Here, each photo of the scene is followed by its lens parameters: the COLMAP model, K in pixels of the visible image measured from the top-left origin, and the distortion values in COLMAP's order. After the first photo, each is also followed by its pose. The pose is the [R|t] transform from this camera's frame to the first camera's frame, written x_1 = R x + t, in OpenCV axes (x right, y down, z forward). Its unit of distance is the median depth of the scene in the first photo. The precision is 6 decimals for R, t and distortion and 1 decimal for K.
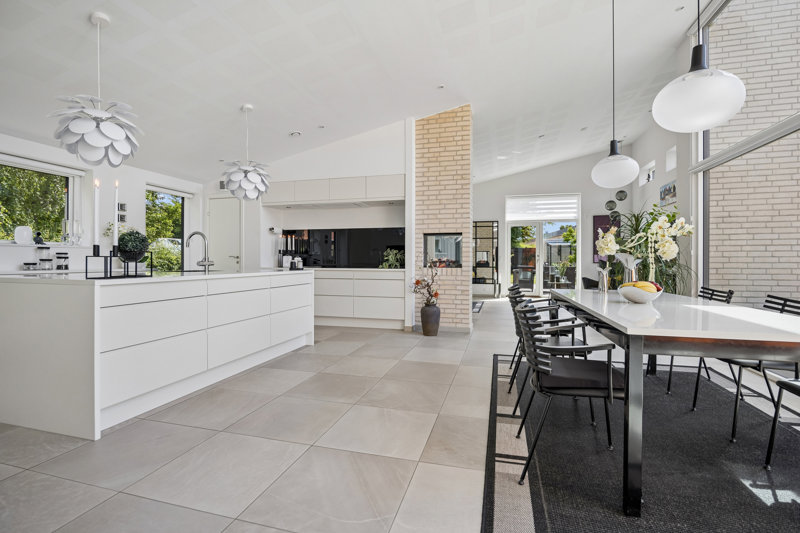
lens RADIAL K [[373.7, 0, 401.9], [0, 373.7, 255.4], [0, 0, 1]] dist [-0.012214, 0.000145]
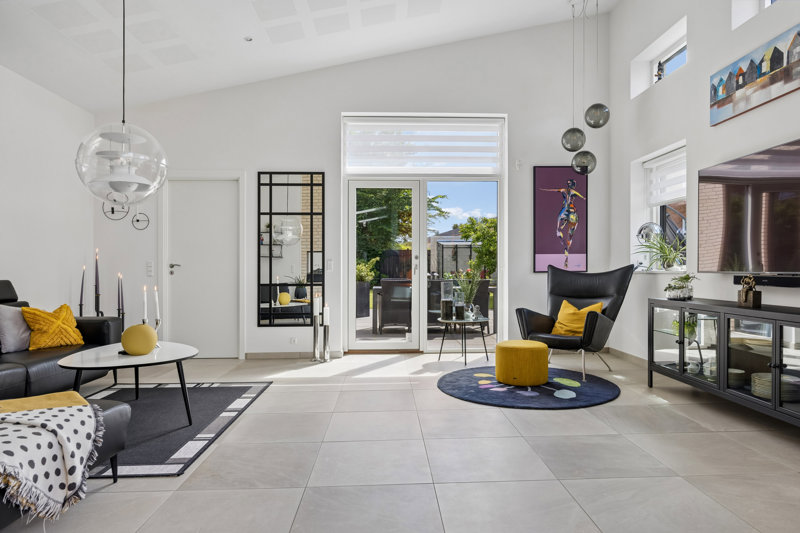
lens RADIAL K [[495.0, 0, 407.5], [0, 495.0, 268.8], [0, 0, 1]] dist [-0.005622, -0.002599]
pose [[0.952332, -0.005628, 0.305012, 0.341559], [0.002050, 0.999925, 0.012050, 0.014973], [-0.305057, -0.010850, 0.952272, 0.865833]]
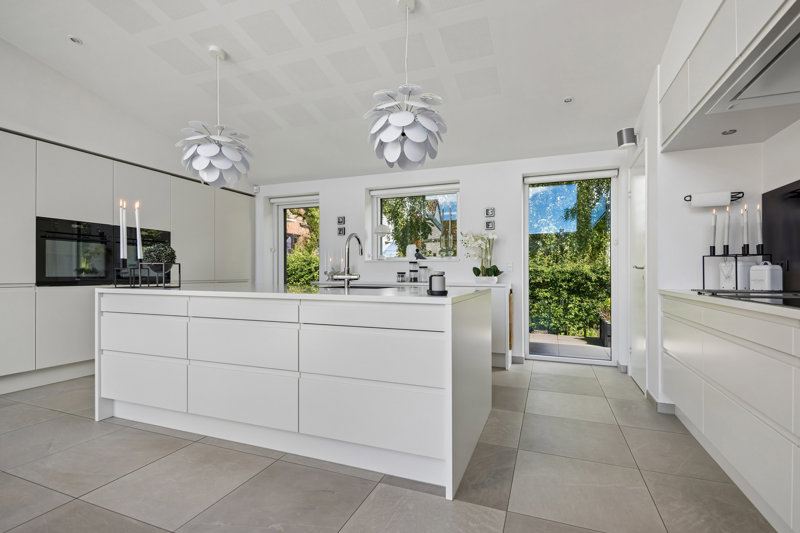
lens RADIAL K [[371.1, 0, 410.7], [0, 371.1, 278.7], [0, 0, 1]] dist [-0.002758, -0.000681]
pose [[-0.093381, 0.007870, -0.995599, 0.105592], [0.010062, 0.999925, 0.006960, 0.014699], [0.995580, -0.009368, -0.093453, 0.817168]]
